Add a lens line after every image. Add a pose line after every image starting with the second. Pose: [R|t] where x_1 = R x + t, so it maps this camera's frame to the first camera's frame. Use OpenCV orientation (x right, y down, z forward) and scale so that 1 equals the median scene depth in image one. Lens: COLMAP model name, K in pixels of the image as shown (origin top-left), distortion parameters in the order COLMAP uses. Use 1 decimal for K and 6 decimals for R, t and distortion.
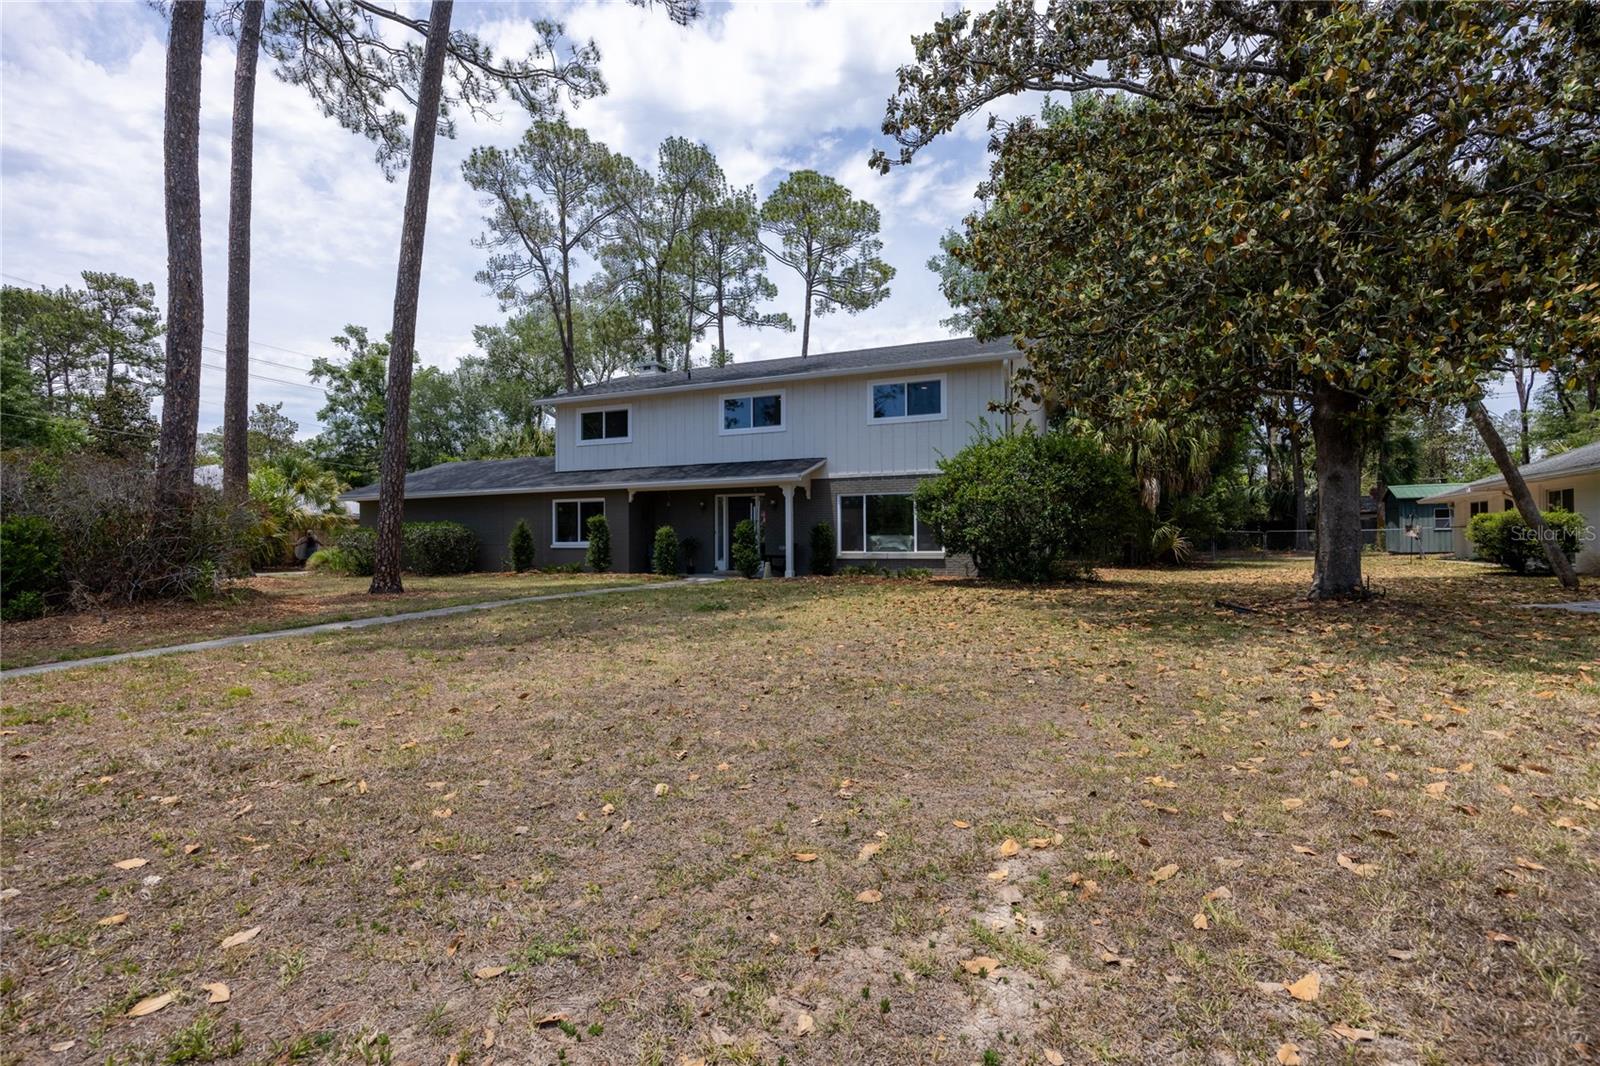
lens RADIAL K [[802.5, 0, 790.1], [0, 802.5, 534.7], [0, 0, 1]] dist [-0.000855, 0.000215]
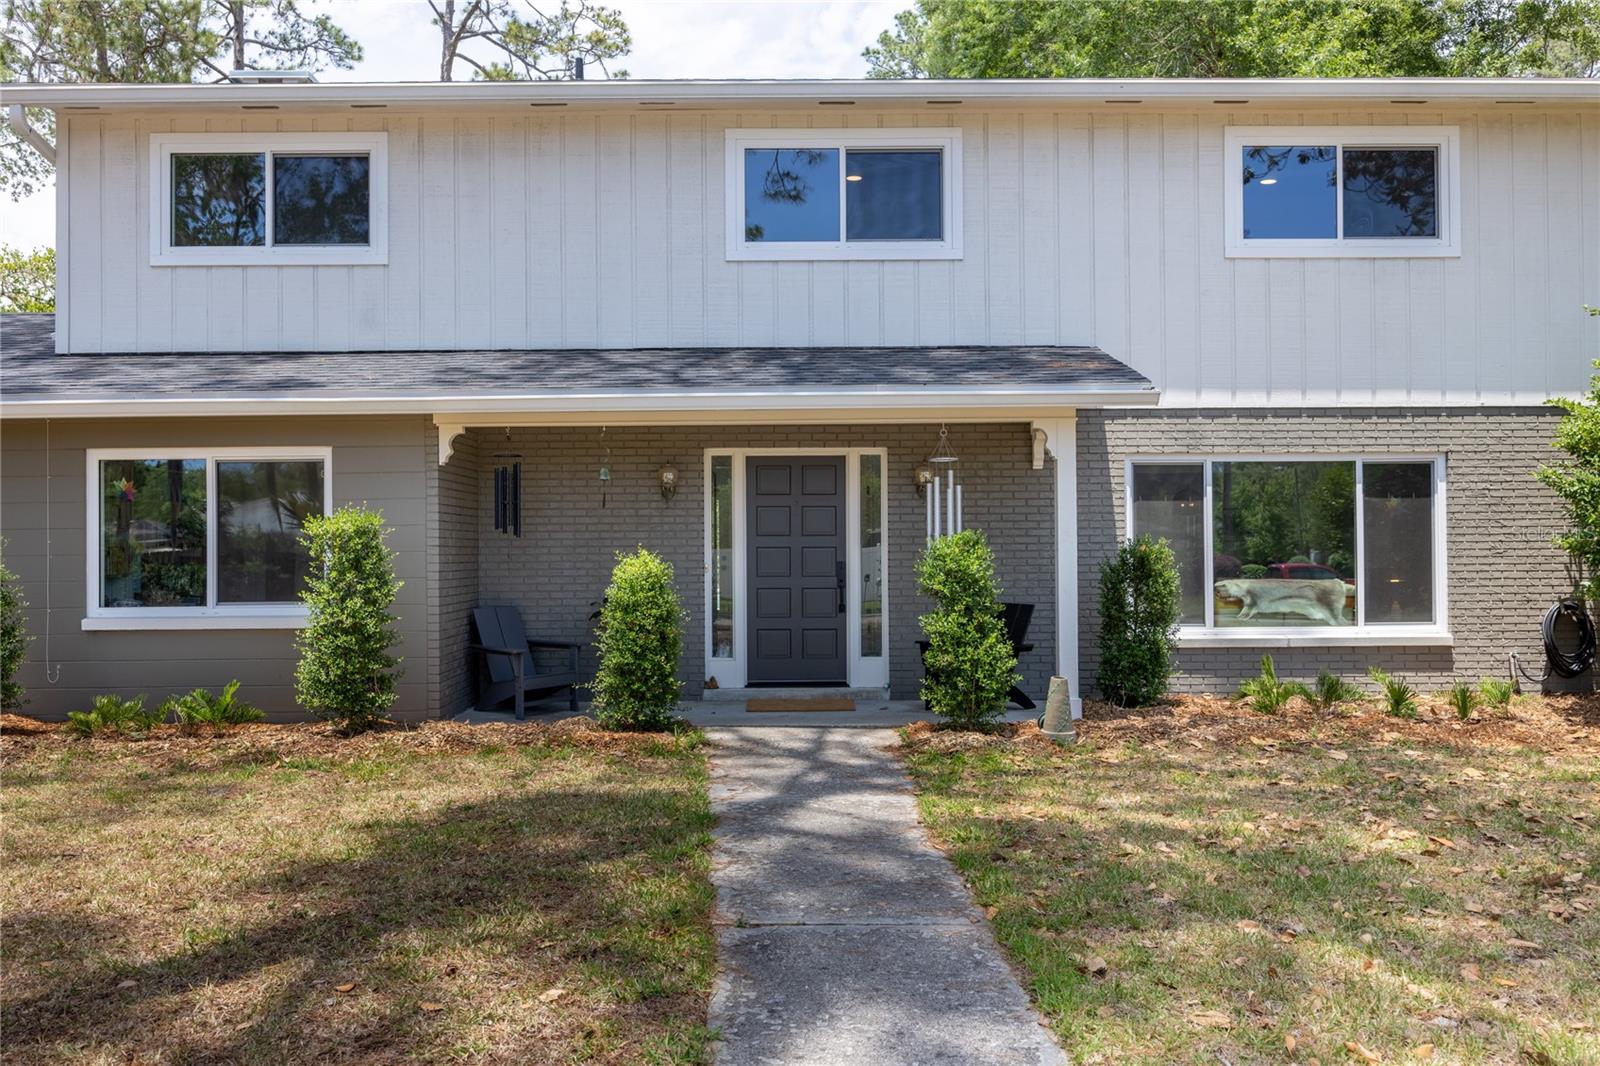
lens RADIAL K [[1287.2, 0, 811.2], [0, 1287.2, 529.0], [0, 0, 1]] dist [0.003455, 0.008523]
pose [[0.900401, 0.006360, 0.435014, -0.248223], [-0.001102, 0.999923, -0.012338, -0.011282], [-0.435059, 0.010630, 0.900339, 0.476685]]
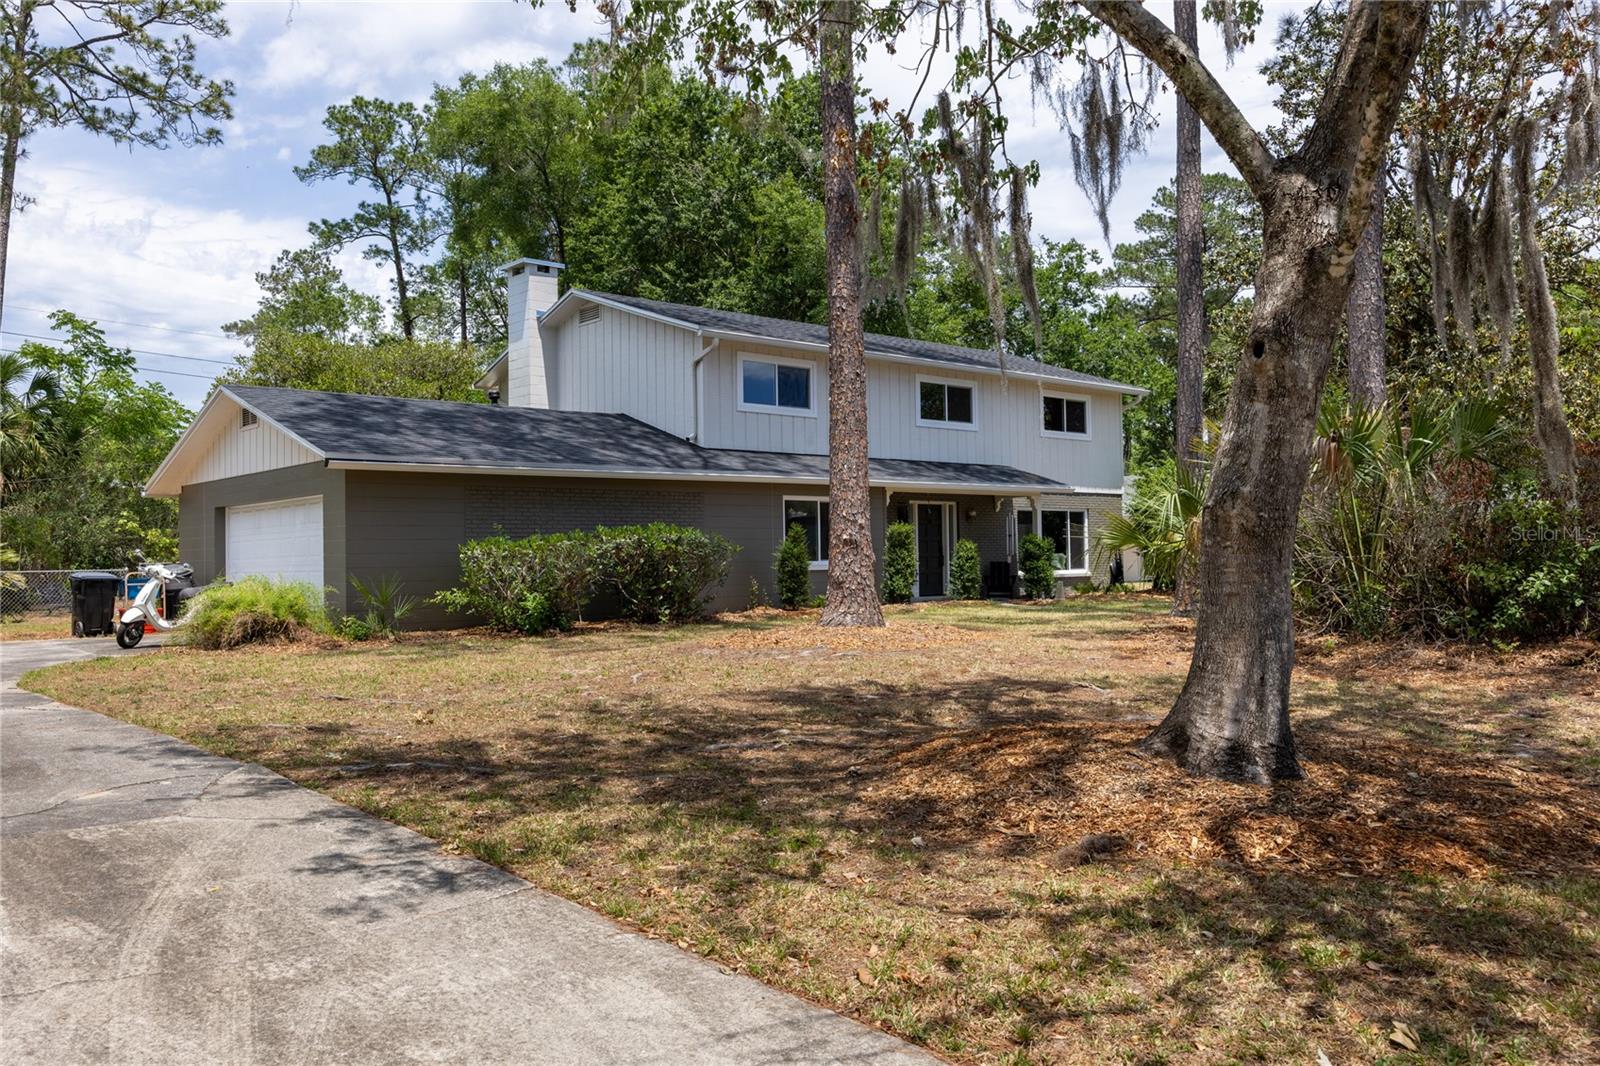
lens RADIAL K [[1287.2, 0, 796.2], [0, 1287.2, 537.8], [0, 0, 1]] dist [0.003455, 0.008523]
pose [[0.386564, 0.022459, 0.921989, -1.152397], [0.019107, 0.999294, -0.032353, 0.021324], [-0.922065, 0.030123, 0.385861, 0.560549]]
